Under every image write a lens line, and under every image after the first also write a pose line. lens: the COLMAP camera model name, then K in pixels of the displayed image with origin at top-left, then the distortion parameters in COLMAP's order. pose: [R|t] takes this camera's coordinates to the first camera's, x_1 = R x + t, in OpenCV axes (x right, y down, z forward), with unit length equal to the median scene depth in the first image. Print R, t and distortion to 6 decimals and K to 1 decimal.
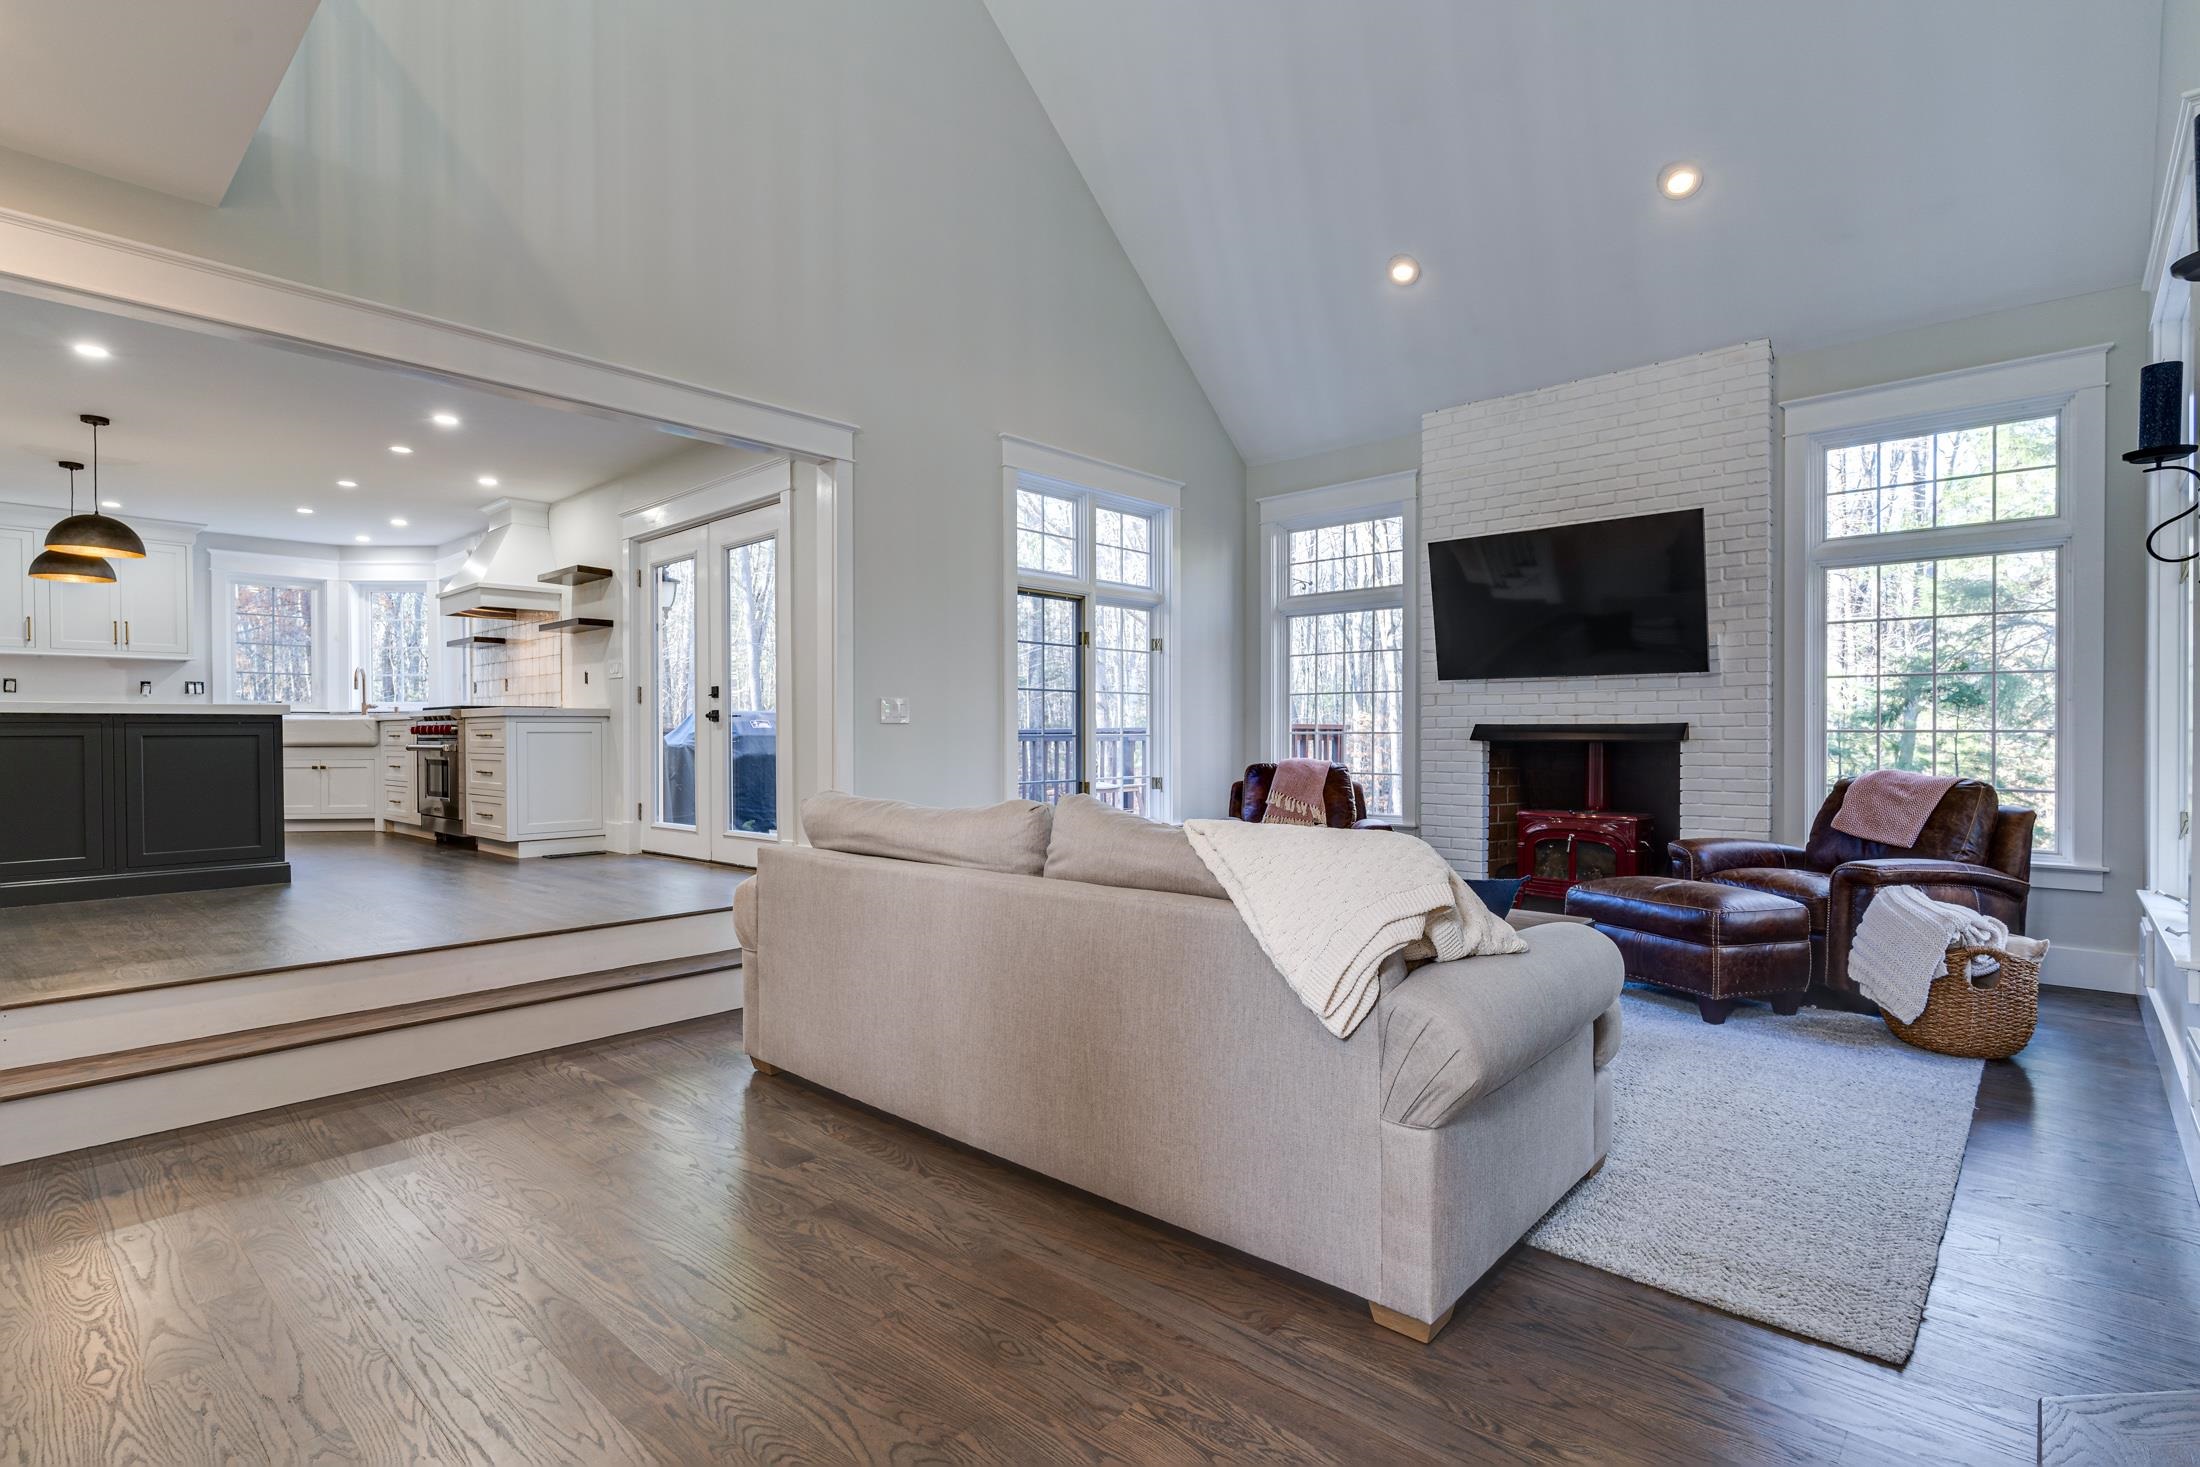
lens RADIAL K [[1048.9, 0, 1101.9], [0, 1048.9, 738.1], [0, 0, 1]] dist [0.004252, -0.001703]
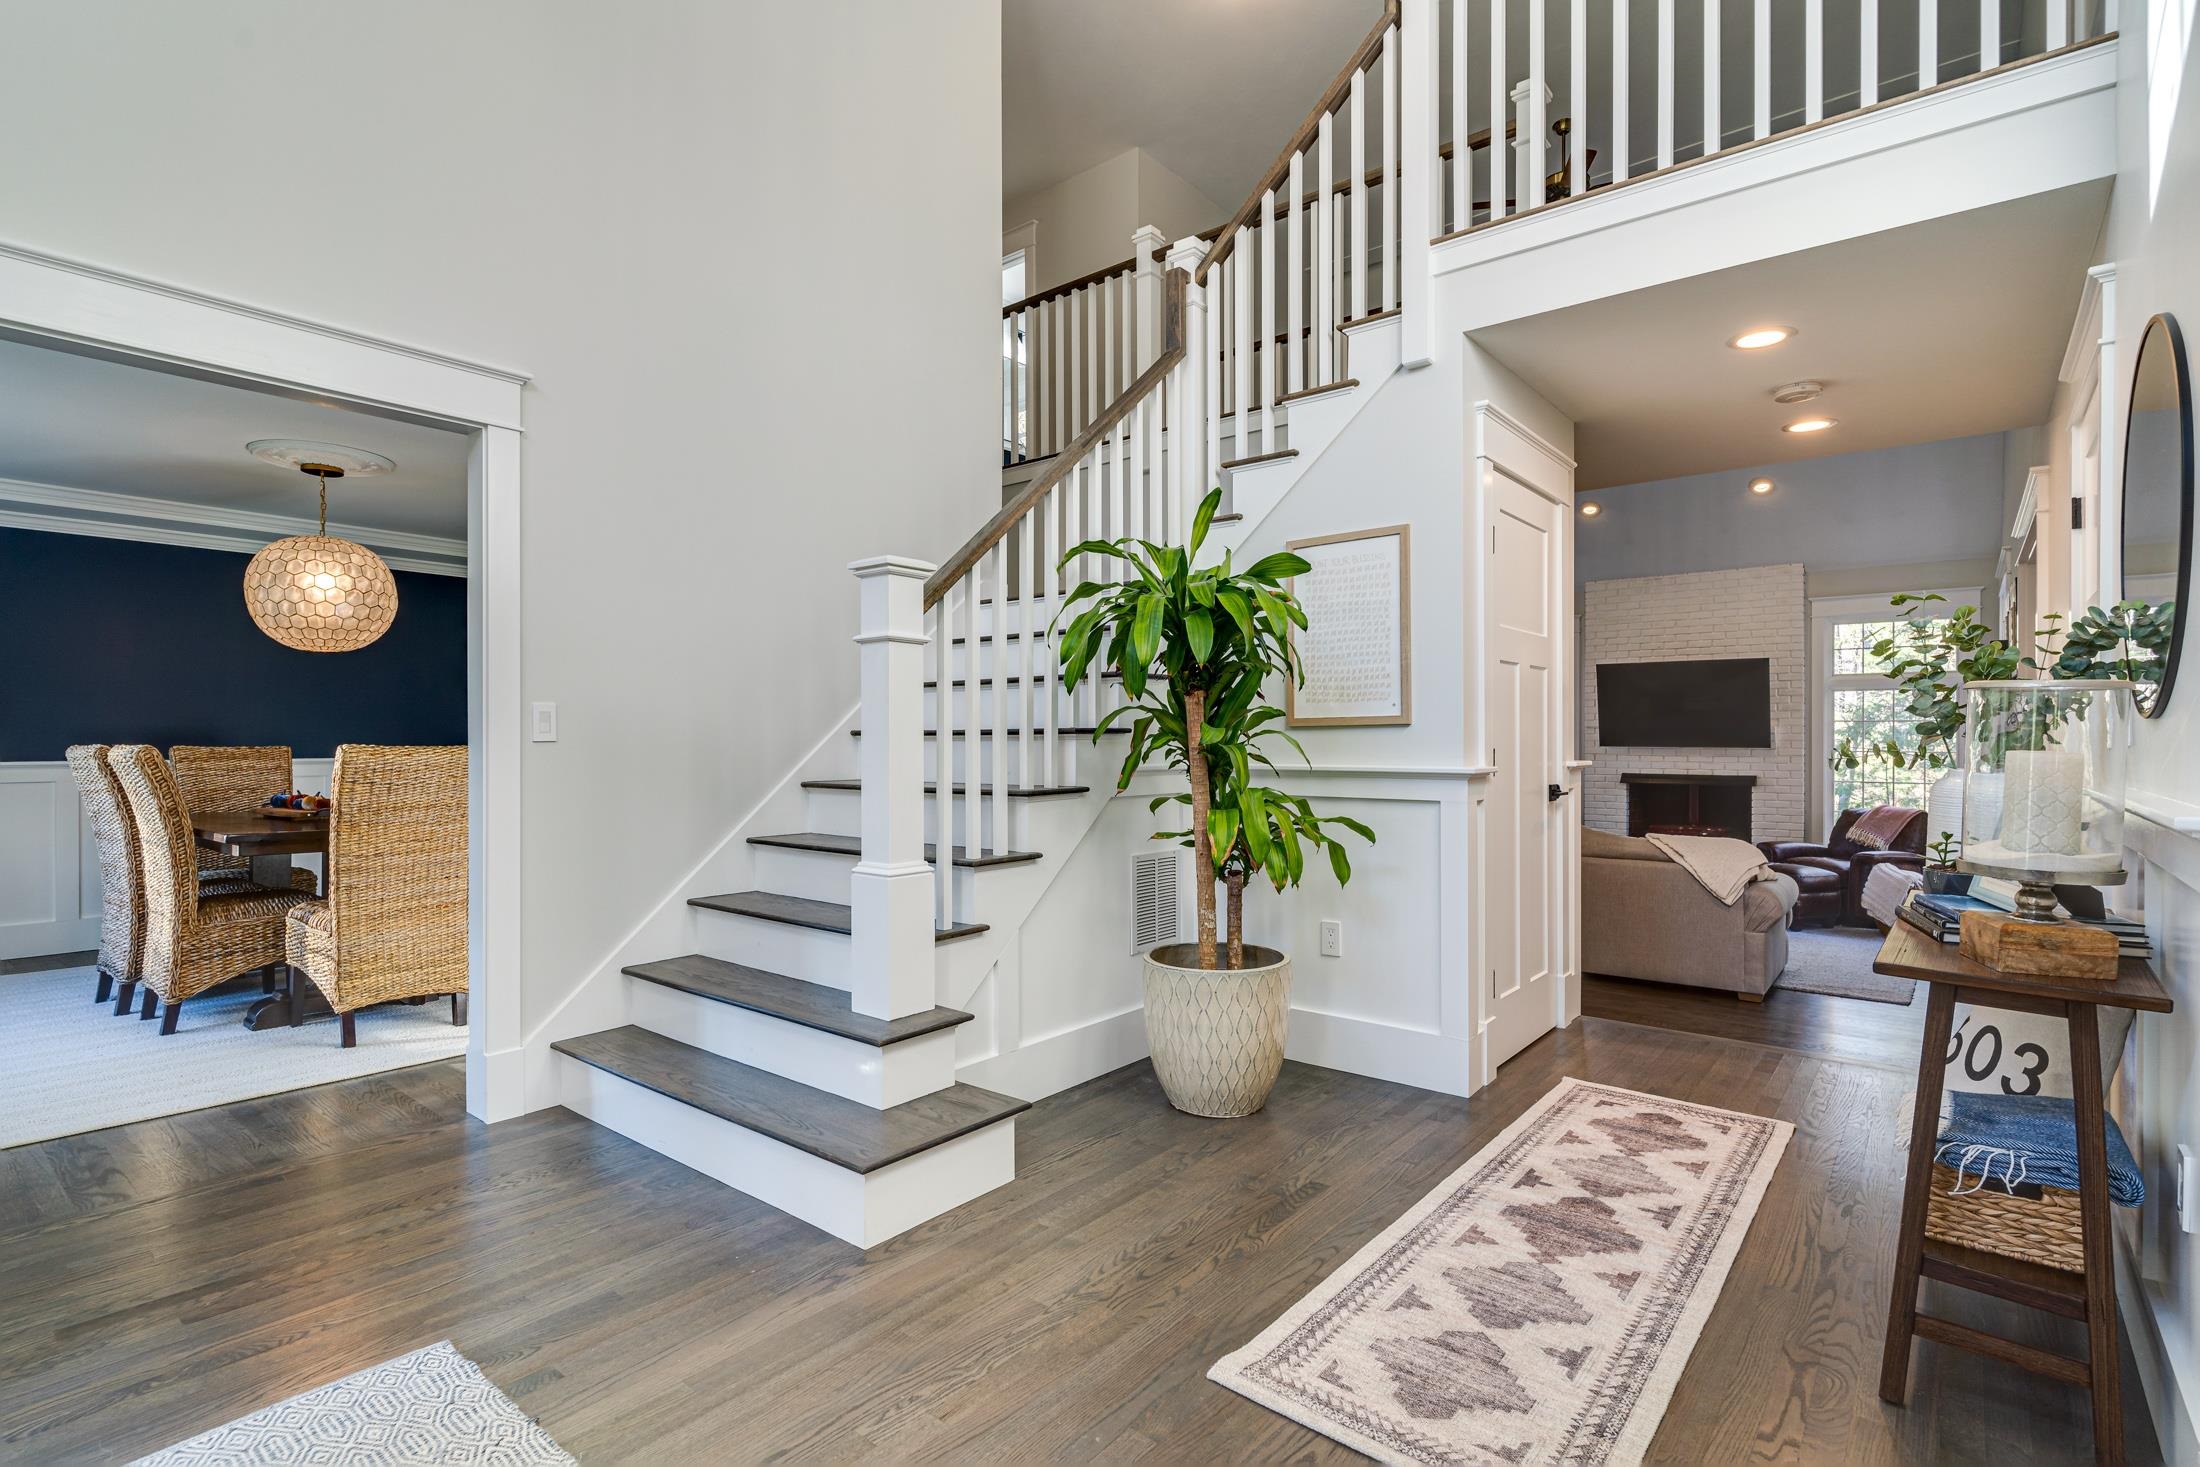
lens RADIAL K [[1048.9, 0, 1109.2], [0, 1048.9, 738.3], [0, 0, 1]] dist [0.004252, -0.001703]
pose [[0.998561, 0.002060, 0.053596, -0.643638], [-0.001629, 0.999966, -0.008092, -0.064059], [-0.053611, 0.007993, 0.998530, -0.724575]]
